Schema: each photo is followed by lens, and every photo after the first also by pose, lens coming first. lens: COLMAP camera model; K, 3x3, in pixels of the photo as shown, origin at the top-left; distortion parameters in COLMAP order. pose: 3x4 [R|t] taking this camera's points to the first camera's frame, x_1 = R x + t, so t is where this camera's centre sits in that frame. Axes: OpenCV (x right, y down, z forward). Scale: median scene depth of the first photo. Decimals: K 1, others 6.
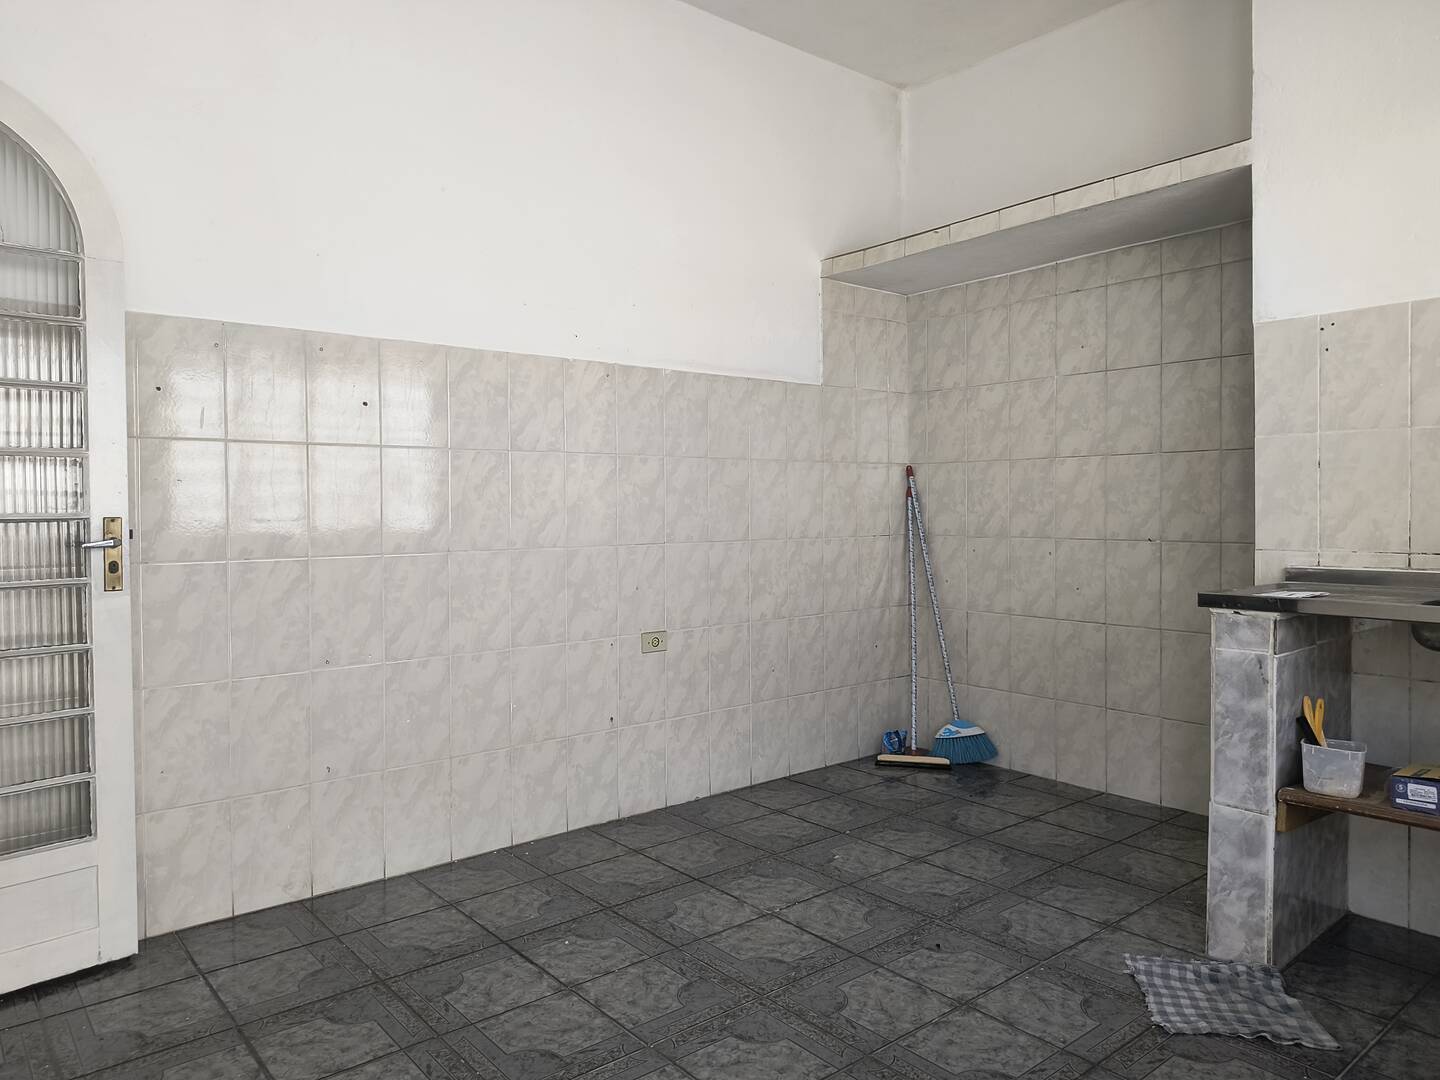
lens RADIAL K [[999.3, 0, 701.3], [0, 999.3, 538.6], [0, 0, 1]] dist [0.059892, -0.052203]
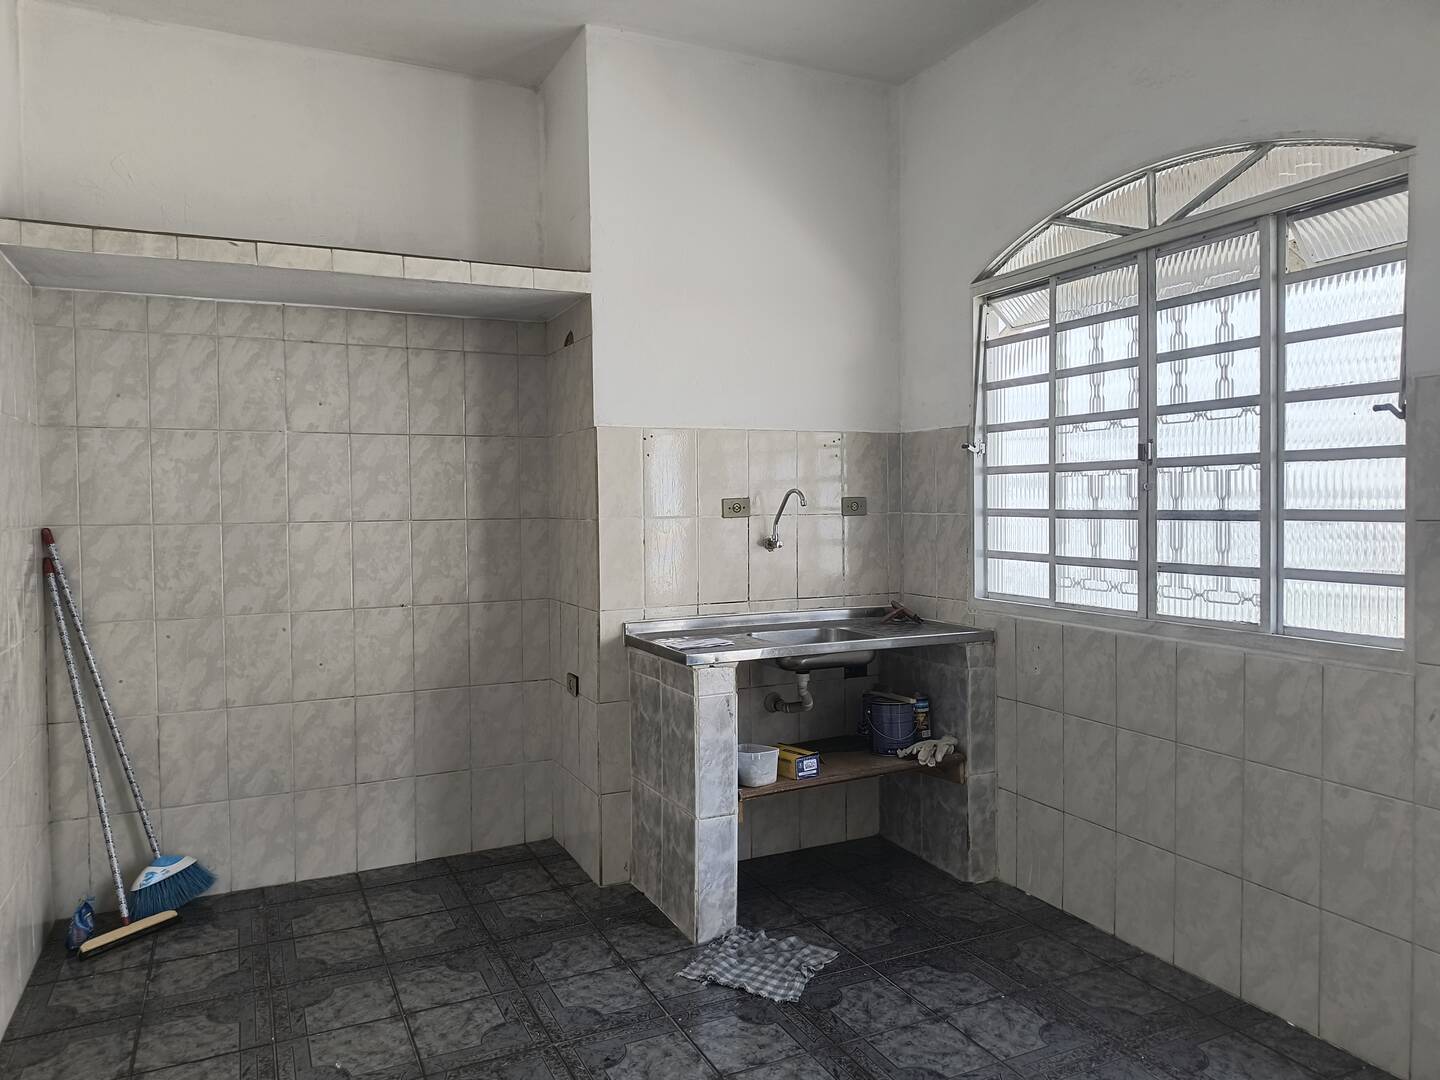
lens RADIAL K [[999.3, 0, 701.3], [0, 999.3, 538.6], [0, 0, 1]] dist [0.059892, -0.052203]
pose [[0.234565, -0.034282, 0.971496, -0.445834], [0.038356, 0.998926, 0.025989, -0.077531], [-0.971343, 0.031167, 0.235628, 0.448157]]
